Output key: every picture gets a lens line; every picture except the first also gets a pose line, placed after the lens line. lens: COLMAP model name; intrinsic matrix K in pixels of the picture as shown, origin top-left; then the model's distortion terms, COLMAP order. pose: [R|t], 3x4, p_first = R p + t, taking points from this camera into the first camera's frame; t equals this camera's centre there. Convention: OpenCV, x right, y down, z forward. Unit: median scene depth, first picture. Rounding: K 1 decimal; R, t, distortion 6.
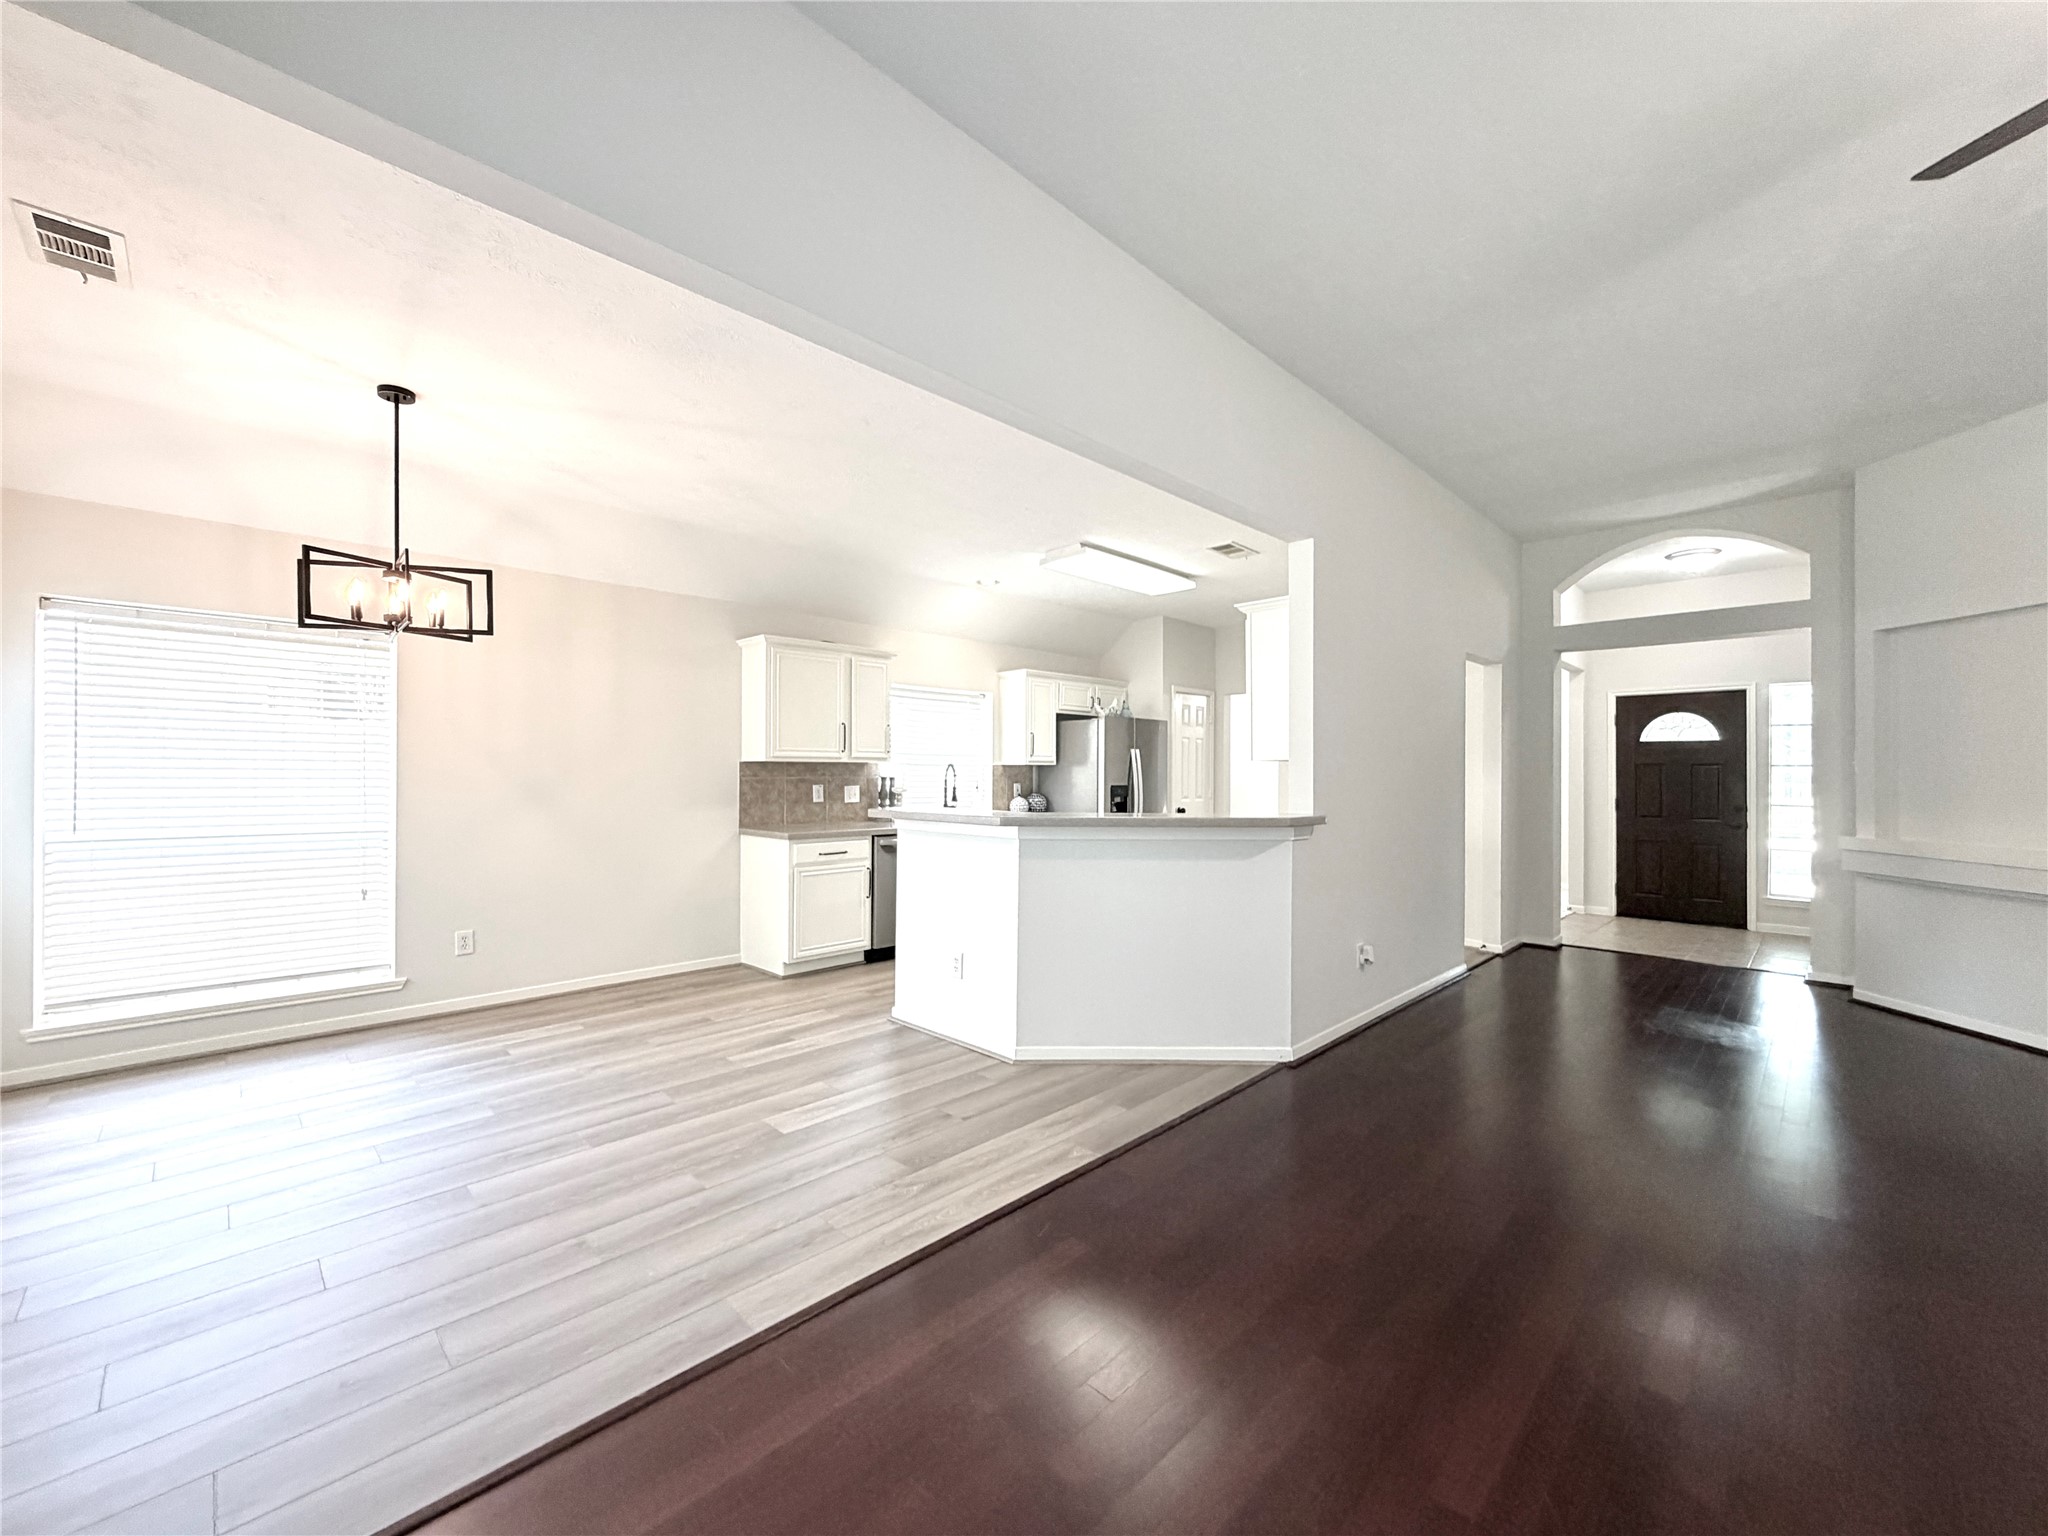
lens RADIAL K [[820.8, 0, 1018.9], [0, 820.8, 769.1], [0, 0, 1]] dist [0.000512, -0.000002]
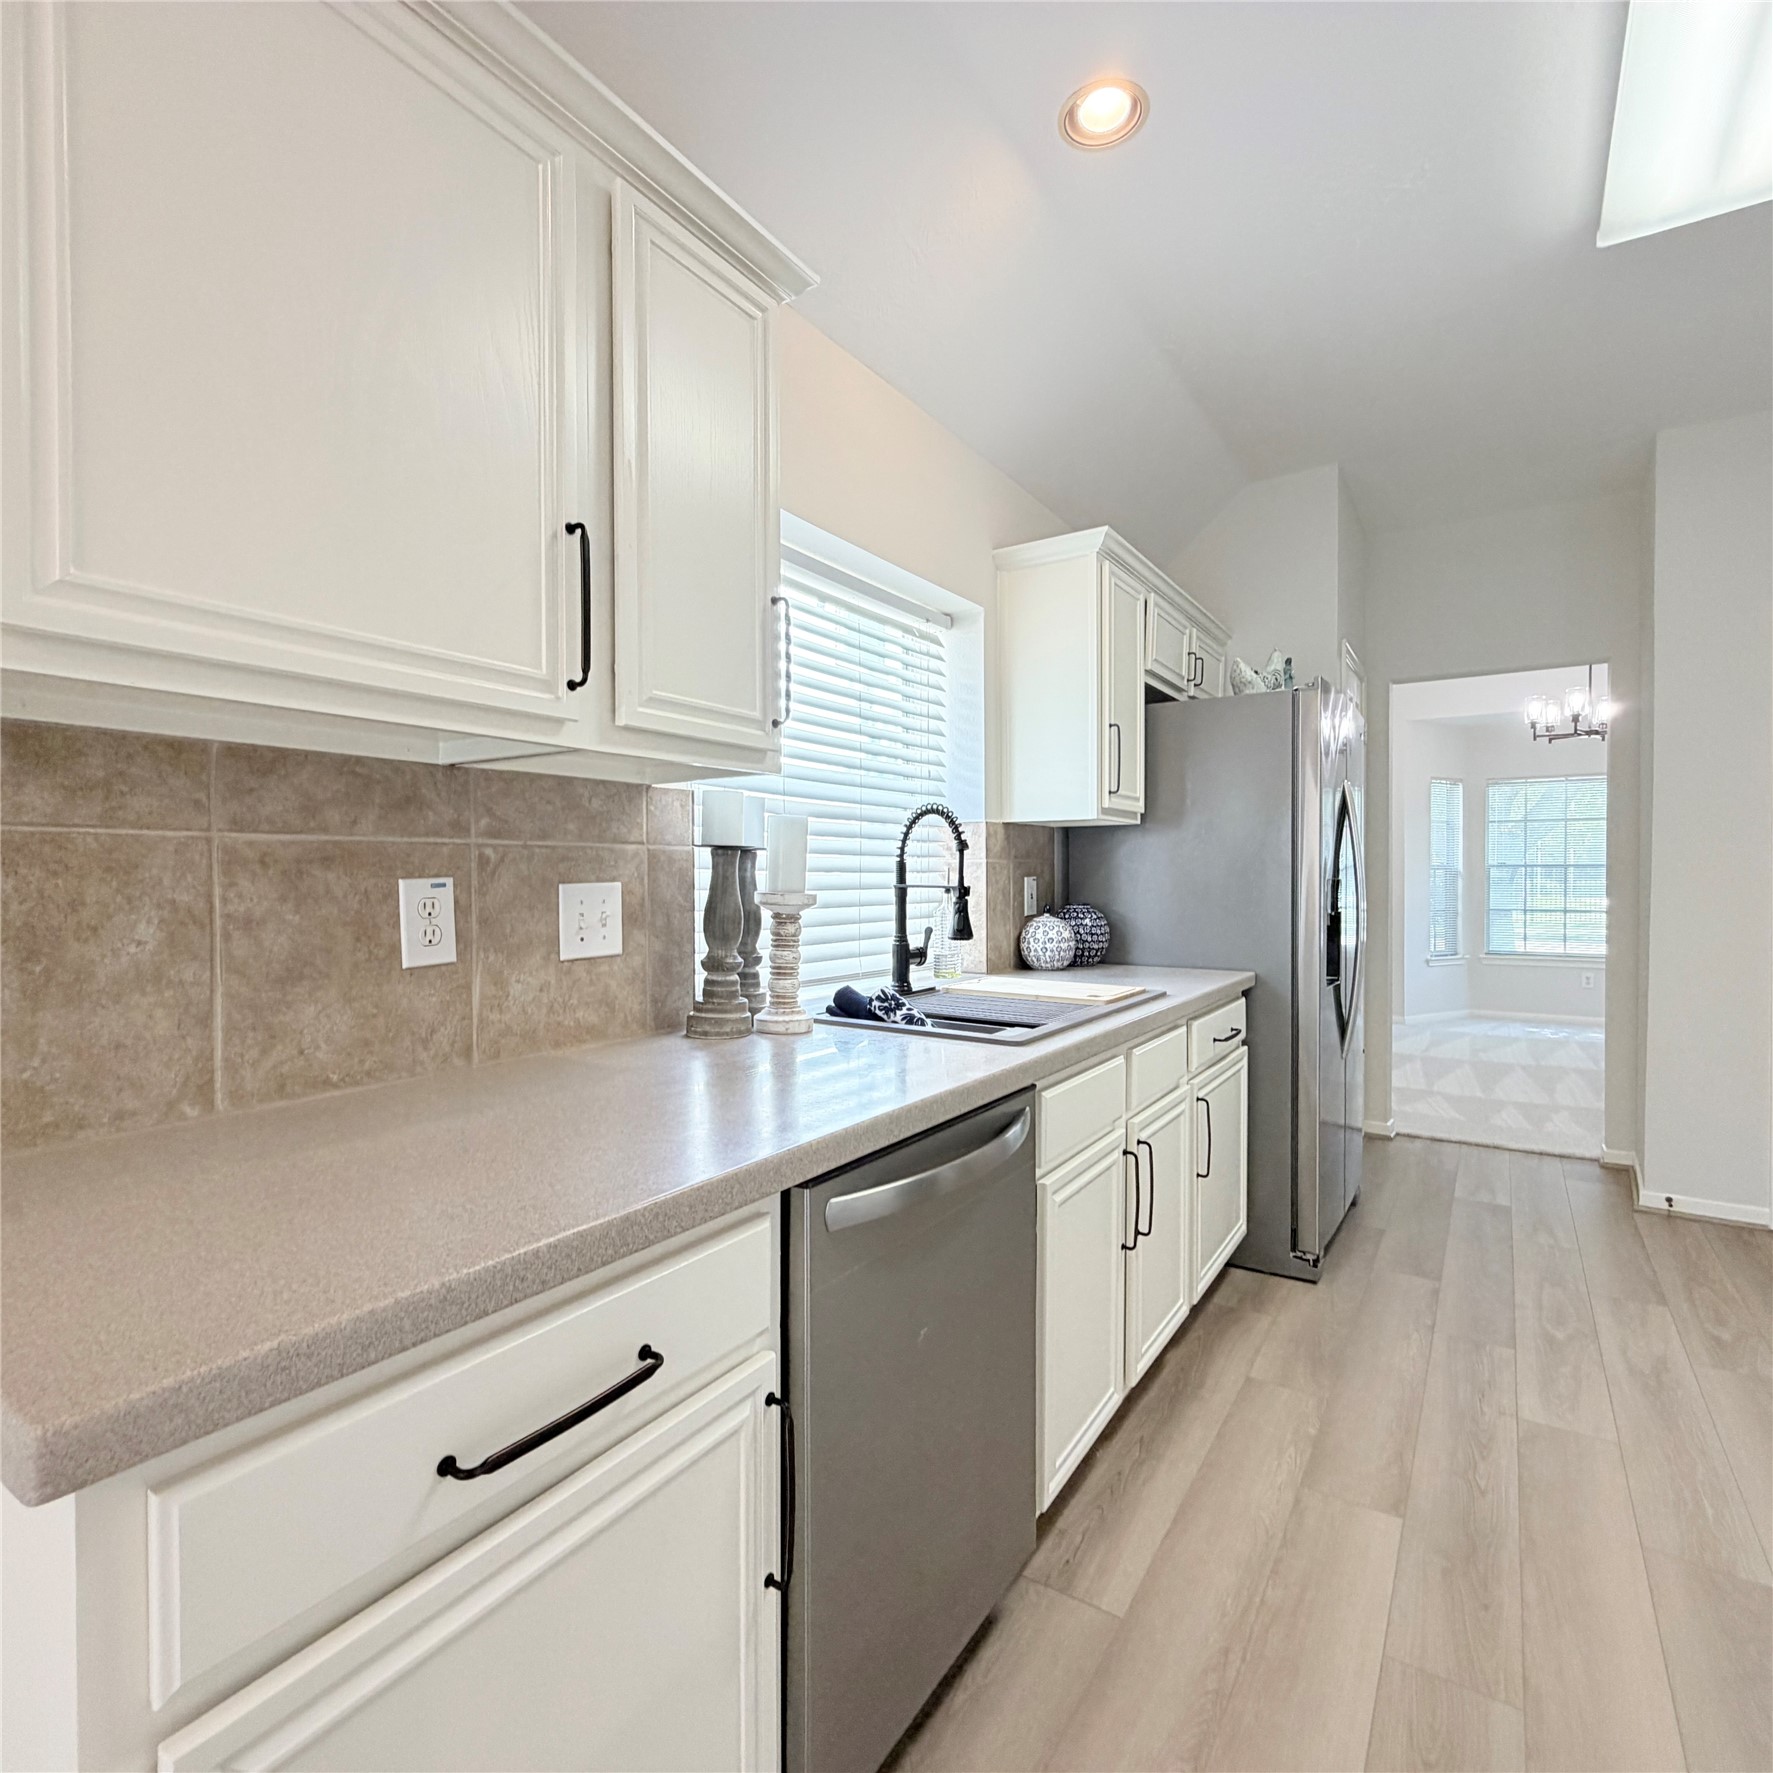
lens RADIAL K [[936.9, 0, 880.2], [0, 936.9, 890.7], [0, 0, 1]] dist [0.001324, -0.000063]
pose [[0.981079, -0.008140, 0.193435, -0.178553], [0.003494, 0.999697, 0.024349, 0.016729], [-0.193575, -0.023212, 0.980811, 0.746513]]
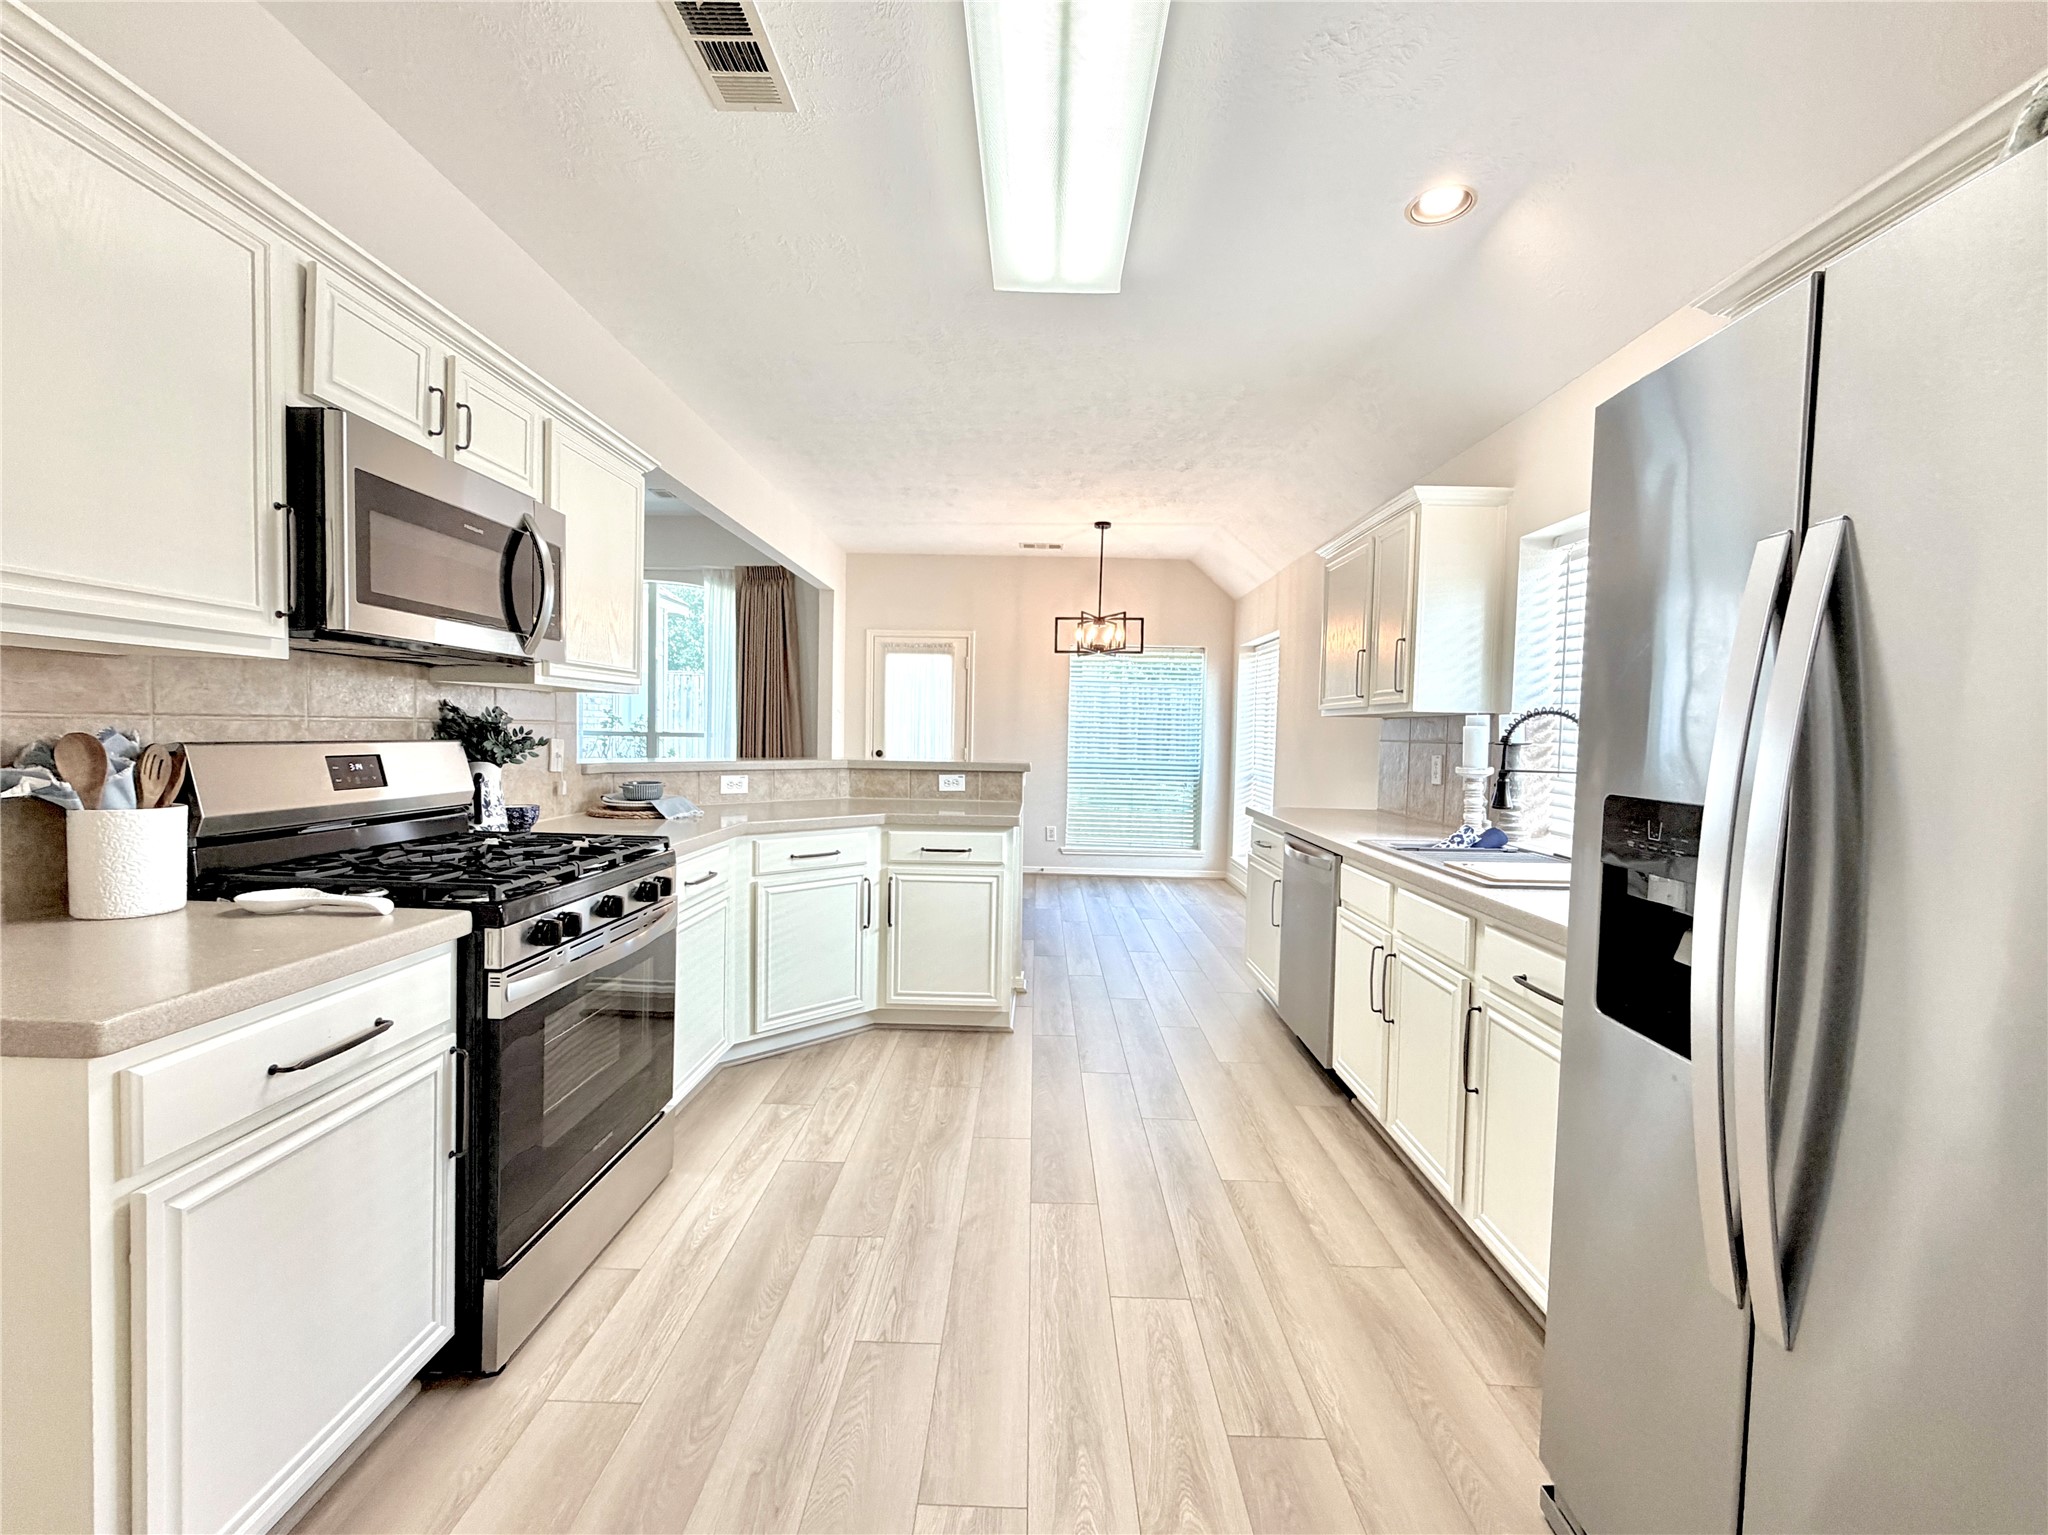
lens RADIAL K [[854.5, 0, 1028.5], [0, 854.5, 762.6], [0, 0, 1]] dist [-0.001350, -0.000060]
pose [[-0.715427, 0.004133, -0.698675, 0.378722], [-0.021432, 0.999382, 0.027858, 0.013634], [0.698359, 0.034905, -0.714896, 1.211256]]
